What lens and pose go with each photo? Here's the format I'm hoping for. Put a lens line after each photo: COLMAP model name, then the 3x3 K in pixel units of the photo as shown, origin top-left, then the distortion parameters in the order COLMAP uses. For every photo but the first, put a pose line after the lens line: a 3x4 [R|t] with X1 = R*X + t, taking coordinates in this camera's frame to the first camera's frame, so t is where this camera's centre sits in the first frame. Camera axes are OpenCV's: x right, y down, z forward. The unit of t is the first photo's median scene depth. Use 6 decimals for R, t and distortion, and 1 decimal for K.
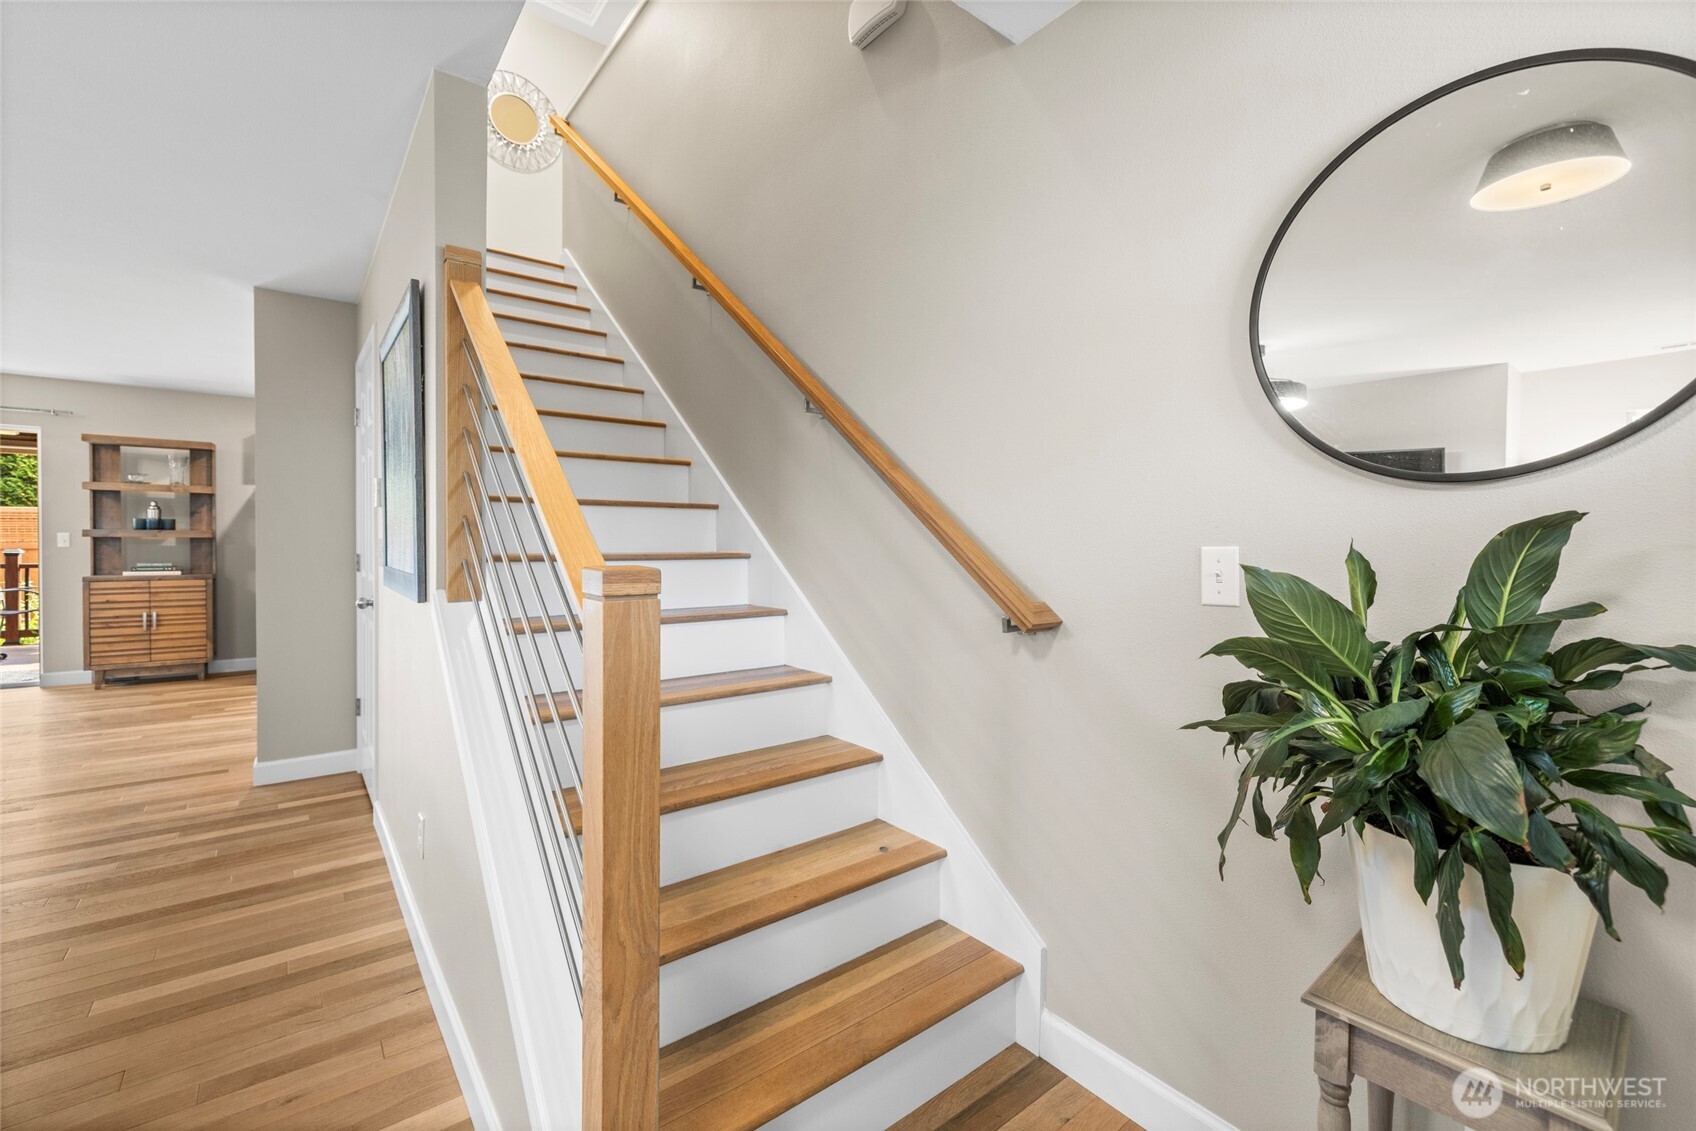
lens RADIAL K [[712.1, 0, 819.0], [0, 712.1, 544.4], [0, 0, 1]] dist [-0.004196, -0.000123]
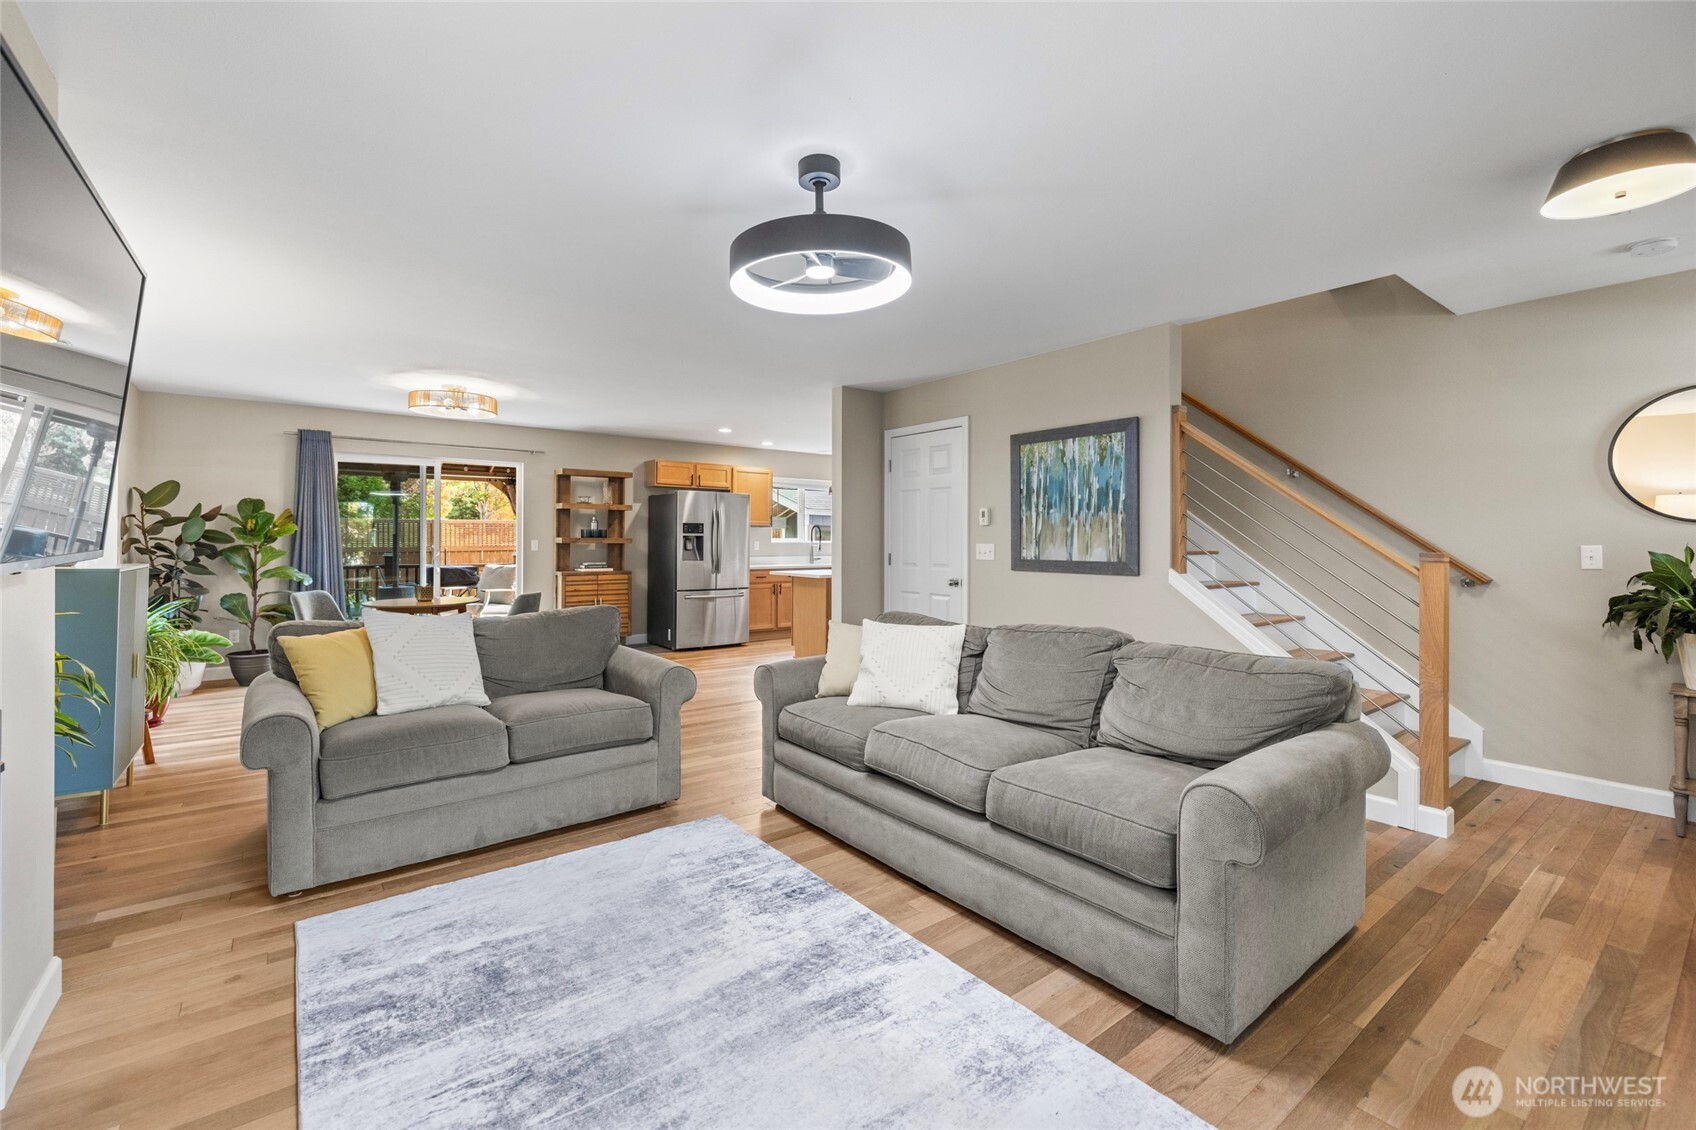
lens RADIAL K [[712.1, 0, 830.1], [0, 712.1, 549.6], [0, 0, 1]] dist [-0.004196, -0.000123]
pose [[0.999501, -0.005267, -0.031159, -0.448277], [0.005409, 0.999975, 0.004500, -0.001633], [0.031135, -0.004666, 0.999504, -0.341568]]
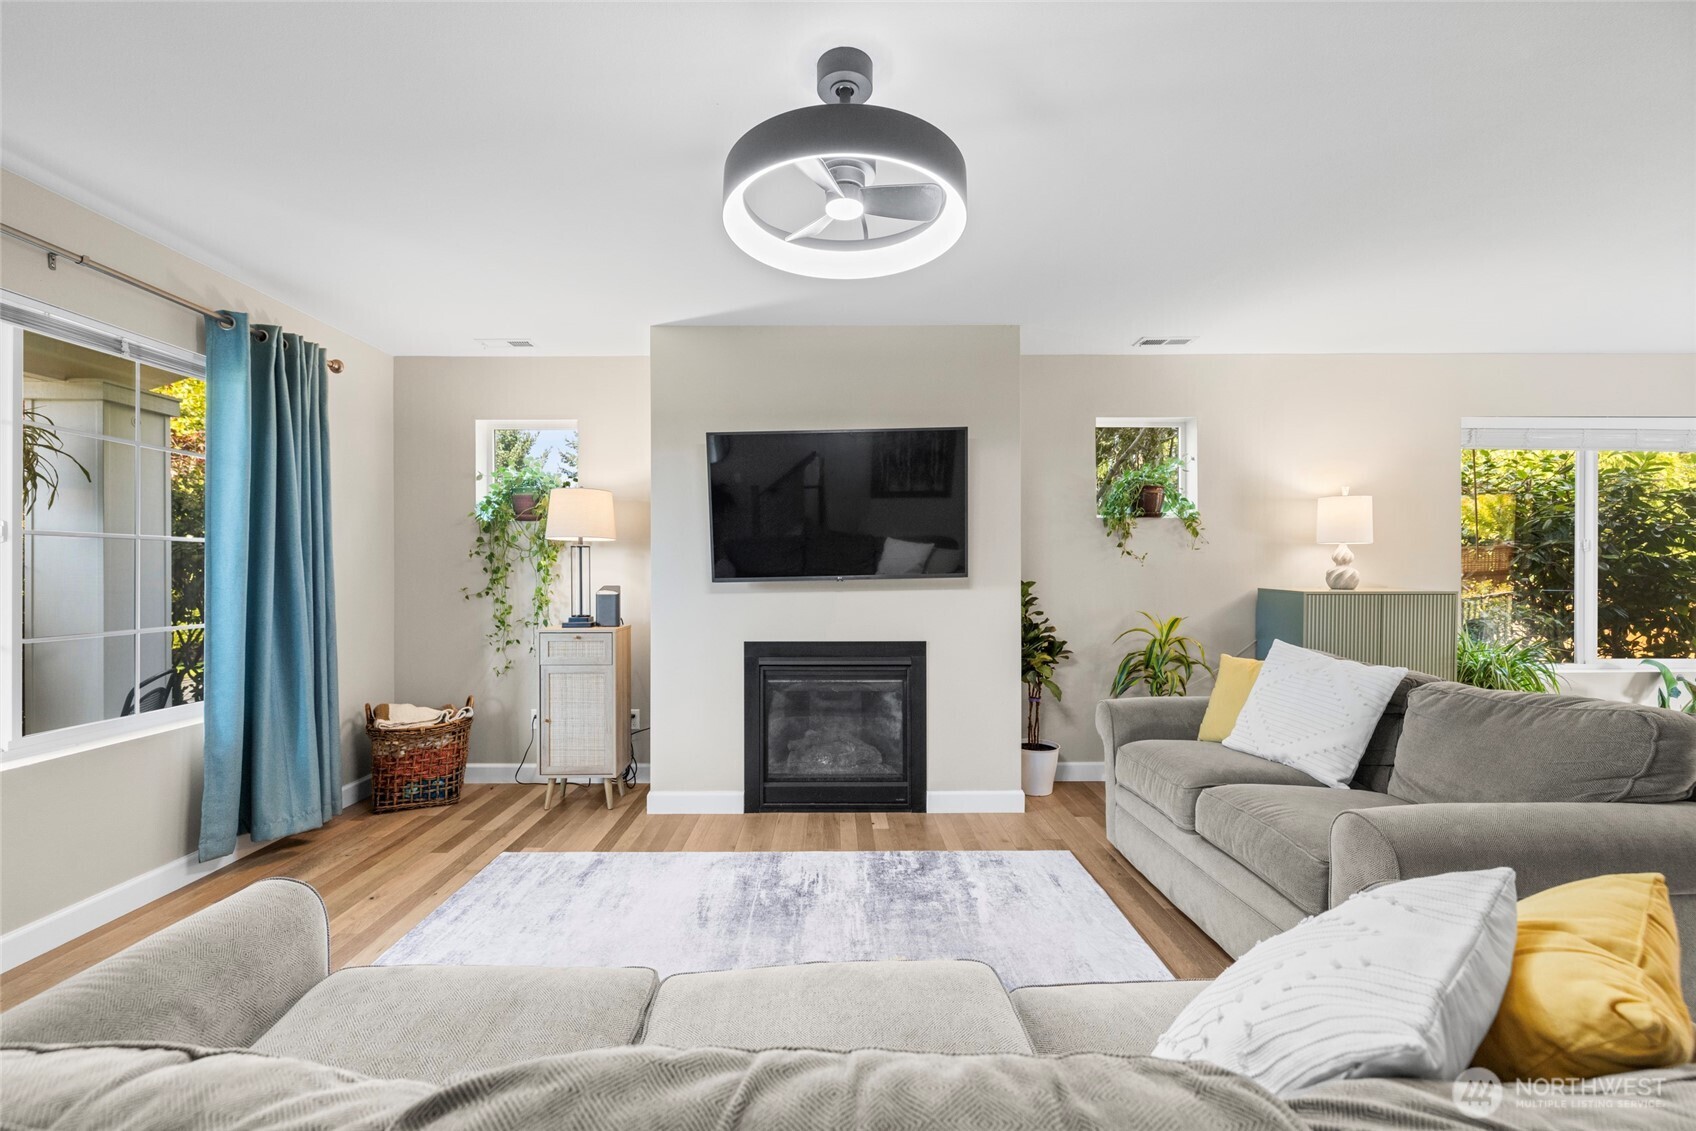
lens RADIAL K [[712.1, 0, 839.3], [0, 712.1, 572.3], [0, 0, 1]] dist [-0.004196, -0.000123]
pose [[-0.619043, -0.002623, -0.785353, -0.236464], [-0.008114, 0.999962, 0.003056, -0.003496], [0.785315, 0.008264, -0.619041, 0.222553]]
